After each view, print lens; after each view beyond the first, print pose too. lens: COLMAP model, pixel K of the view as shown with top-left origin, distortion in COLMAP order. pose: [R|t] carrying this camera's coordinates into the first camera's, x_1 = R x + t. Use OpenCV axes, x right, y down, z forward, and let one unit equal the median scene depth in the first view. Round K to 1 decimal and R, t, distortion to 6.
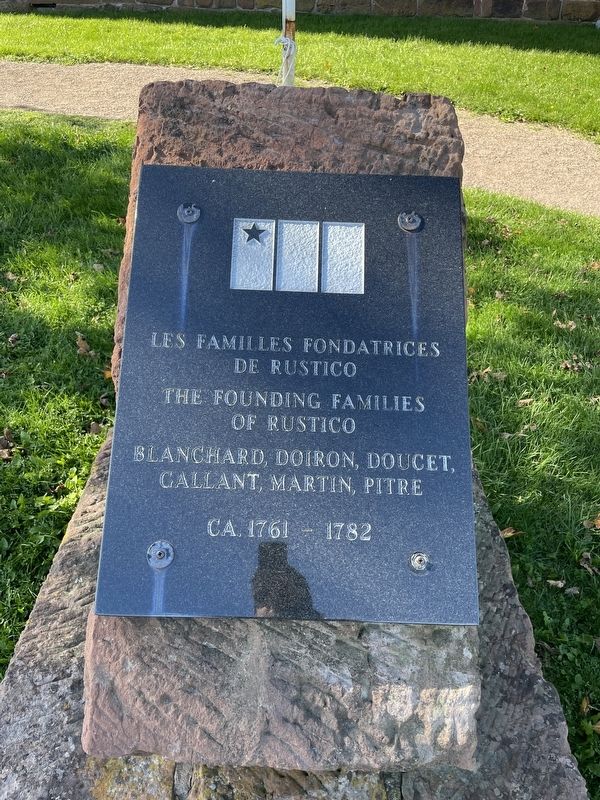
lens RADIAL K [[624.7, 0, 293.1], [0, 624.7, 399.8], [0, 0, 1]] dist [0.080314, -0.112271]
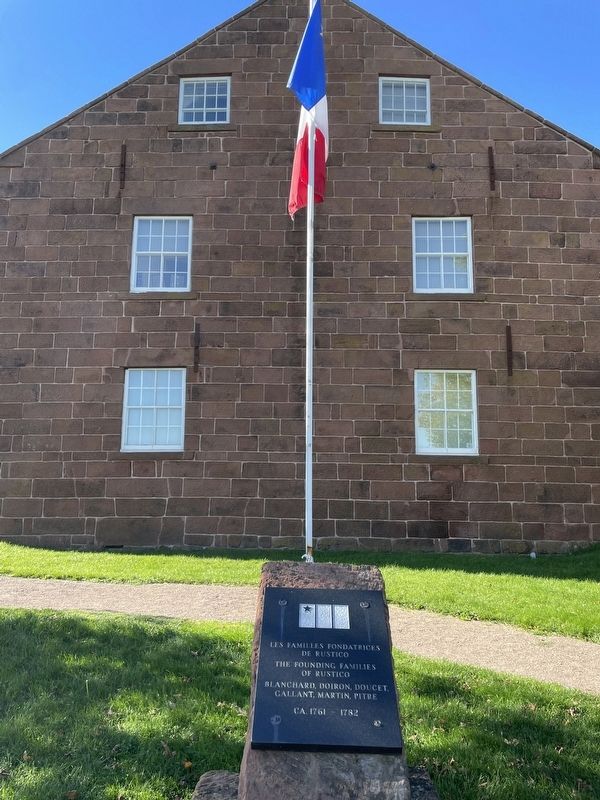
lens RADIAL K [[624.7, 0, 297.4], [0, 624.7, 395.3], [0, 0, 1]] dist [0.080314, -0.112271]
pose [[0.999953, -0.006913, 0.006733, -0.115356], [0.009647, 0.699590, -0.714479, 1.014984], [0.000229, 0.714511, 0.699624, -1.530069]]
